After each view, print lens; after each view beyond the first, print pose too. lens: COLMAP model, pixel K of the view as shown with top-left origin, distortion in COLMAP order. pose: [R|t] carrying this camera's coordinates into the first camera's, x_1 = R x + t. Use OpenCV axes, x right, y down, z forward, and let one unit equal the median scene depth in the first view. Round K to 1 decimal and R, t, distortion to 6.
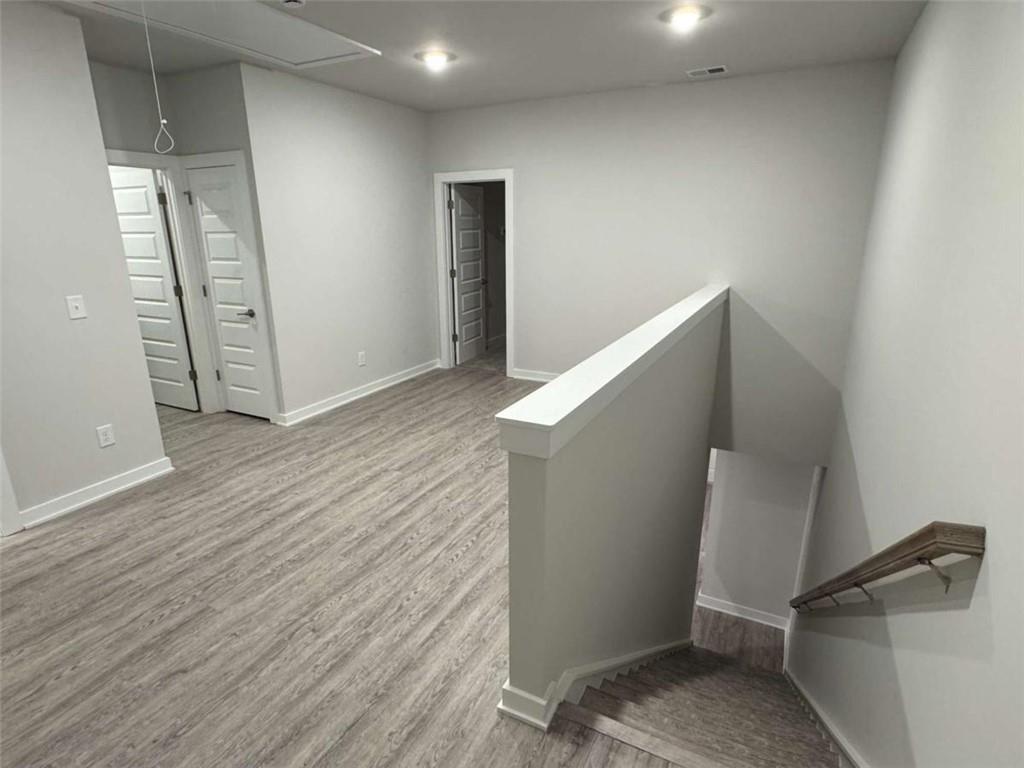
lens RADIAL K [[551.8, 0, 507.9], [0, 551.8, 385.3], [0, 0, 1]] dist [-0.000487, 0.000471]
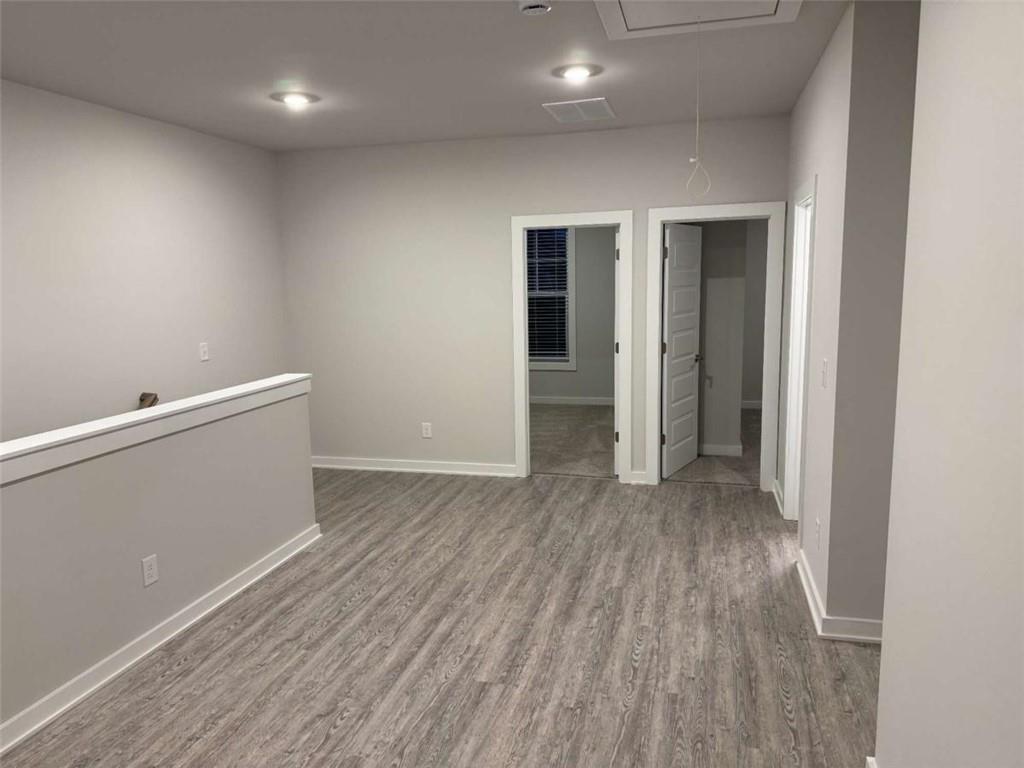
lens RADIAL K [[716.4, 0, 513.7], [0, 716.4, 384.2], [0, 0, 1]] dist [0.087604, -0.107856]
pose [[-0.975253, 0.061619, -0.212334, -0.099927], [-0.032469, 0.910049, 0.413227, -0.575871], [0.218697, 0.409895, -0.885527, 1.919338]]
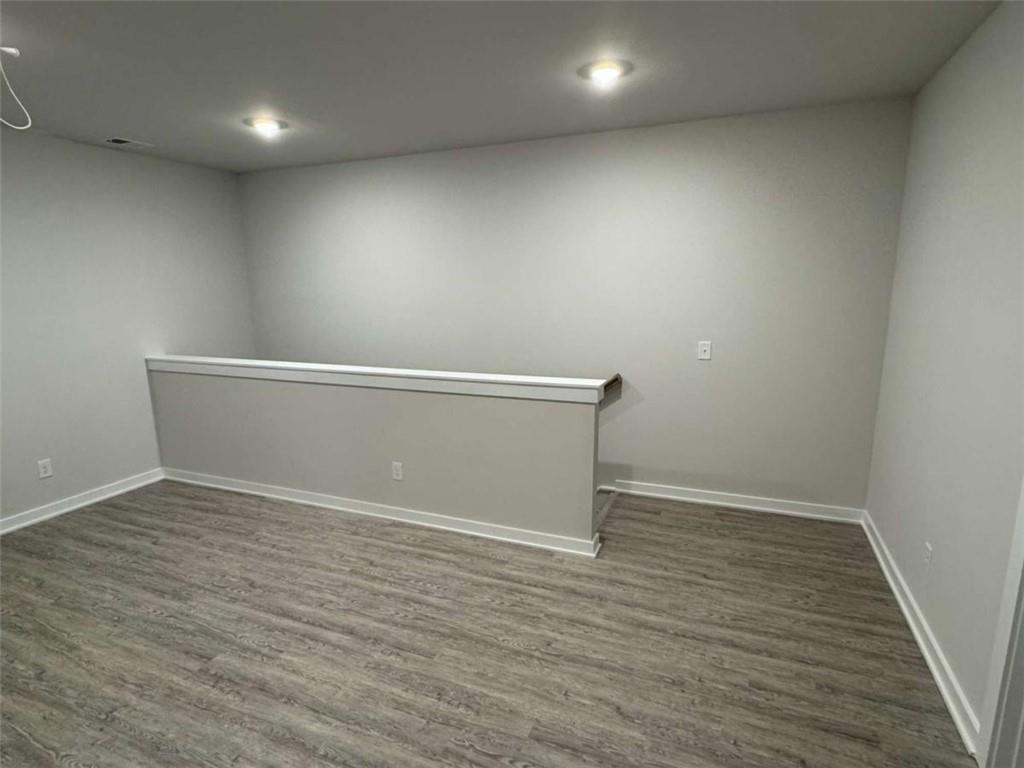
lens RADIAL K [[551.8, 0, 507.9], [0, 551.8, 385.3], [0, 0, 1]] dist [-0.000487, 0.000471]
pose [[-0.080784, -0.176791, 0.980927, -1.005087], [0.290137, 0.937356, 0.192833, -0.219784], [-0.953569, 0.300182, -0.024430, 0.699256]]
